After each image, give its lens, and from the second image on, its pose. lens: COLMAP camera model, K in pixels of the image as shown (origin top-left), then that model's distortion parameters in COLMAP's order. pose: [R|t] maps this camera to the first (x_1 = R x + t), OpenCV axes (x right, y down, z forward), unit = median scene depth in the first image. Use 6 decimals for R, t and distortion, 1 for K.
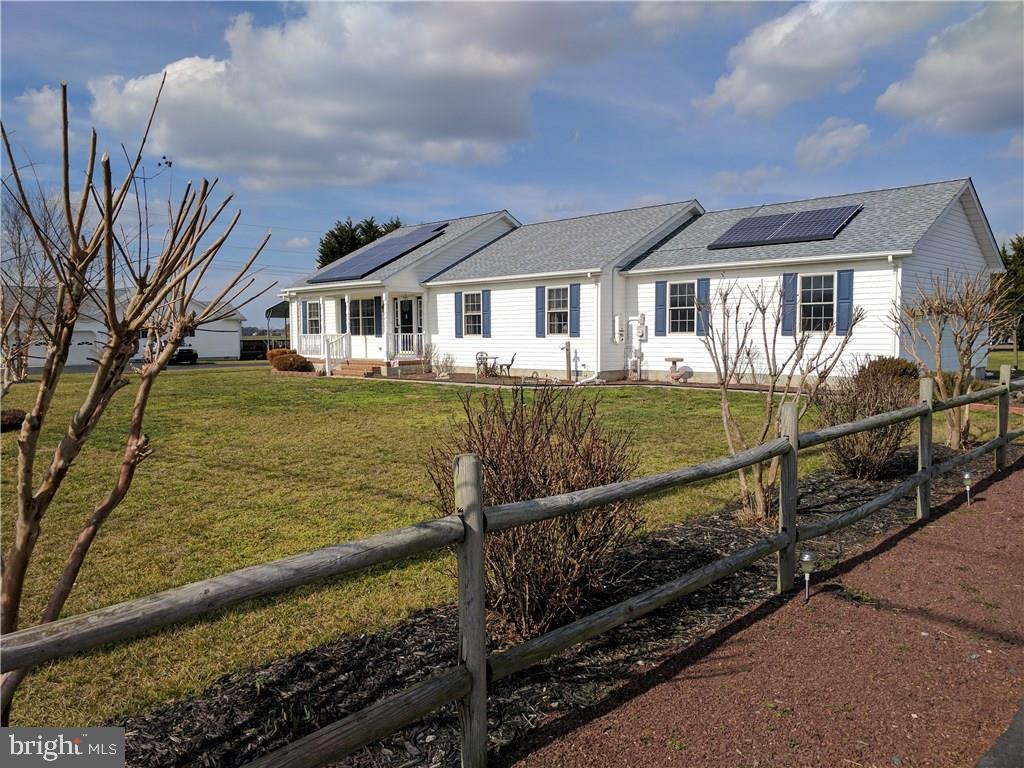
lens RADIAL K [[772.2, 0, 511.5], [0, 772.2, 382.6], [0, 0, 1]] dist [0.008617, 0.001518]
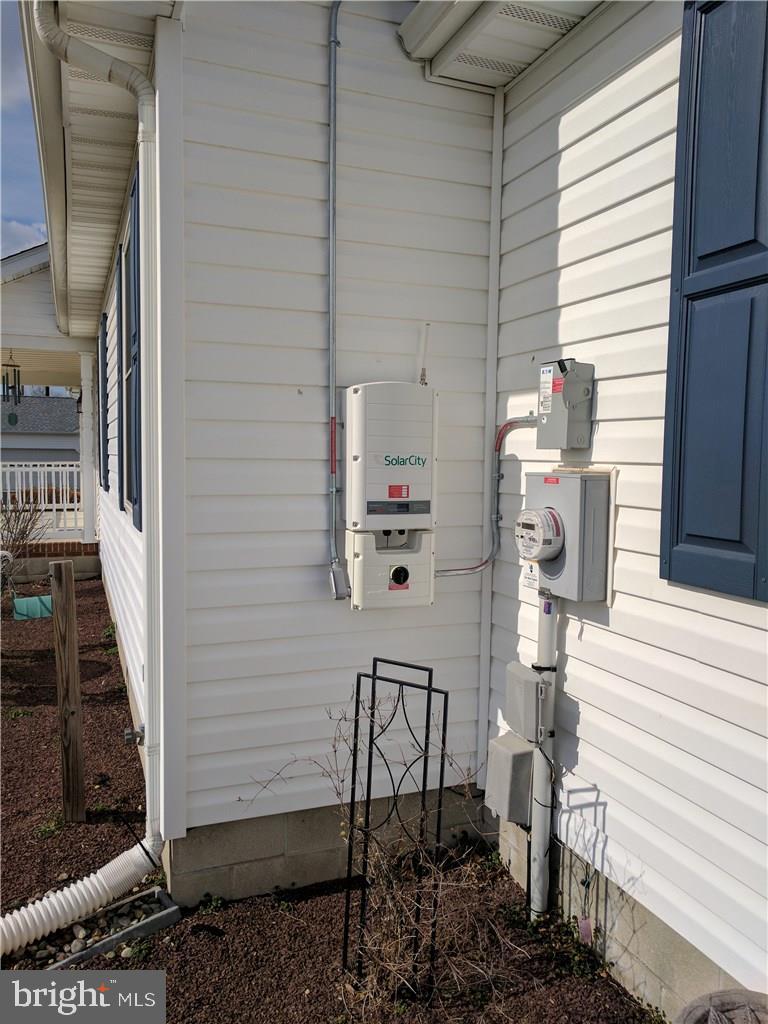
lens RADIAL K [[772.2, 0, 383.3], [0, 772.2, 512.1], [0, 0, 1]] dist [0.008617, 0.001518]
pose [[0.912691, 0.045735, -0.406083, 0.190380], [-0.041525, 0.998953, 0.019176, -0.068409], [0.406535, -0.000639, 0.913635, 0.886709]]
